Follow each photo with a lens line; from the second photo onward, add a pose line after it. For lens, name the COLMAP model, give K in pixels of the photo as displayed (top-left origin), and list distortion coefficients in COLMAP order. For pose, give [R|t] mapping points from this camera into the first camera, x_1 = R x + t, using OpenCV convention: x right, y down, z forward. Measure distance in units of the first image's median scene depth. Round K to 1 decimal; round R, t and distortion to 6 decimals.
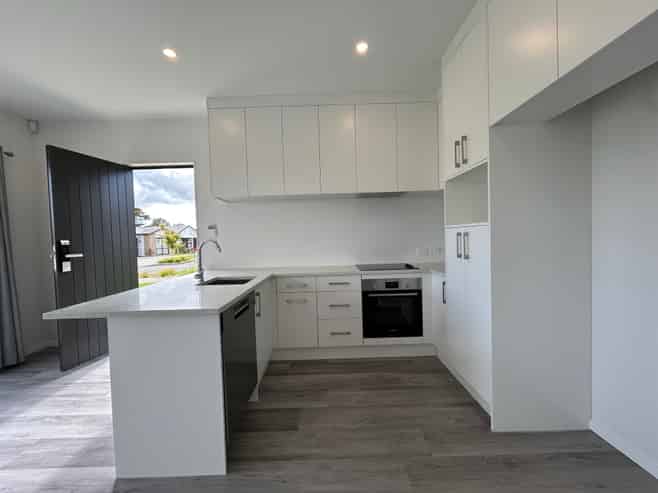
lens RADIAL K [[264.9, 0, 329.0], [0, 264.9, 246.5], [0, 0, 1]] dist [0.000831, -0.000080]
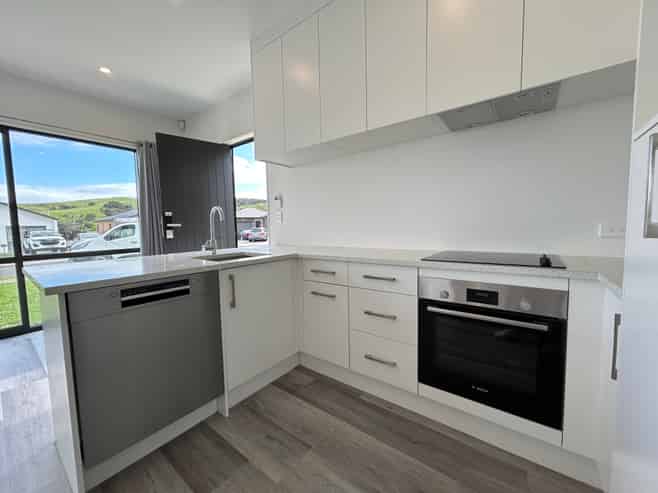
lens RADIAL K [[264.9, 0, 329.0], [0, 264.9, 246.5], [0, 0, 1]] dist [0.000831, -0.000080]
pose [[0.792971, 0.060488, -0.606249, 0.301651], [-0.024311, 0.997408, 0.067716, 0.031511], [0.608774, -0.038959, 0.792386, 0.464119]]
